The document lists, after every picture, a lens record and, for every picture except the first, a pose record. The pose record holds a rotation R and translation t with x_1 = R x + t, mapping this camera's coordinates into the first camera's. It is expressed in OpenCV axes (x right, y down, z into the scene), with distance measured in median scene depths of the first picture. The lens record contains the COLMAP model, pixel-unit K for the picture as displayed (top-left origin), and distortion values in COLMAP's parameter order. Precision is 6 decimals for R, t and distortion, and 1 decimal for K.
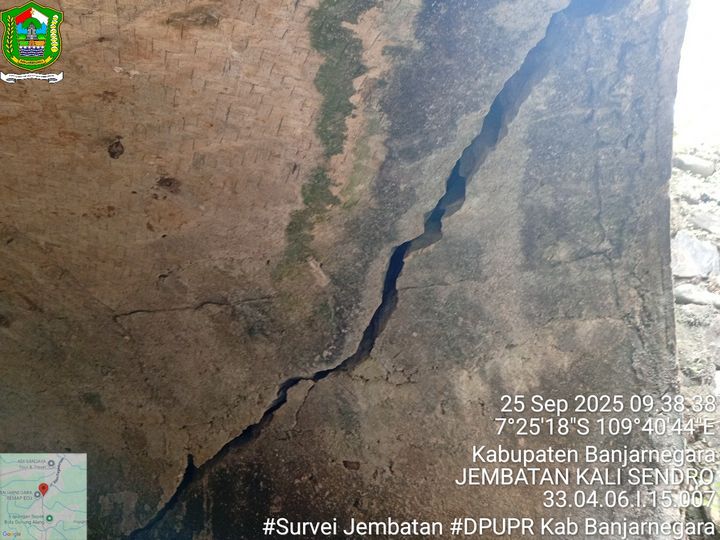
lens RADIAL K [[554.0, 0, 358.4], [0, 554.0, 271.1], [0, 0, 1]] dist [0.119487, -0.270449]
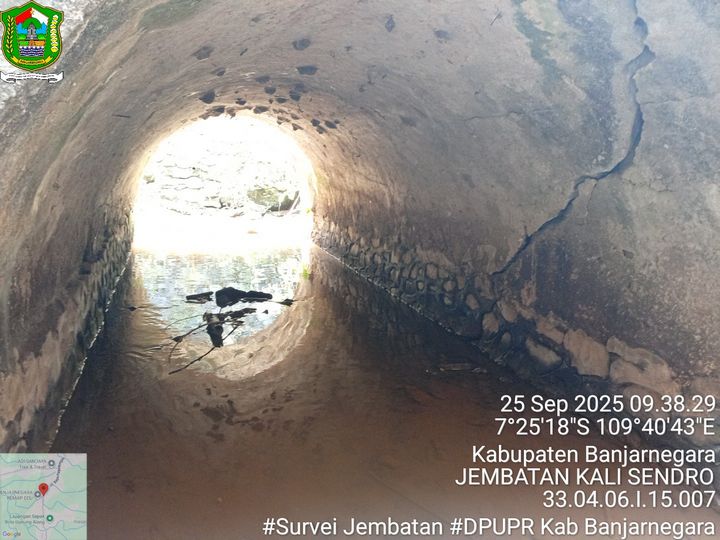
lens RADIAL K [[552.4, 0, 359.2], [0, 552.4, 267.1], [0, 0, 1]] dist [0.084418, -0.188117]
pose [[0.647027, 0.189282, -0.738599, 0.491448], [0.130264, 0.927012, 0.351681, -0.103647], [0.751257, -0.323760, 0.575145, -0.076483]]
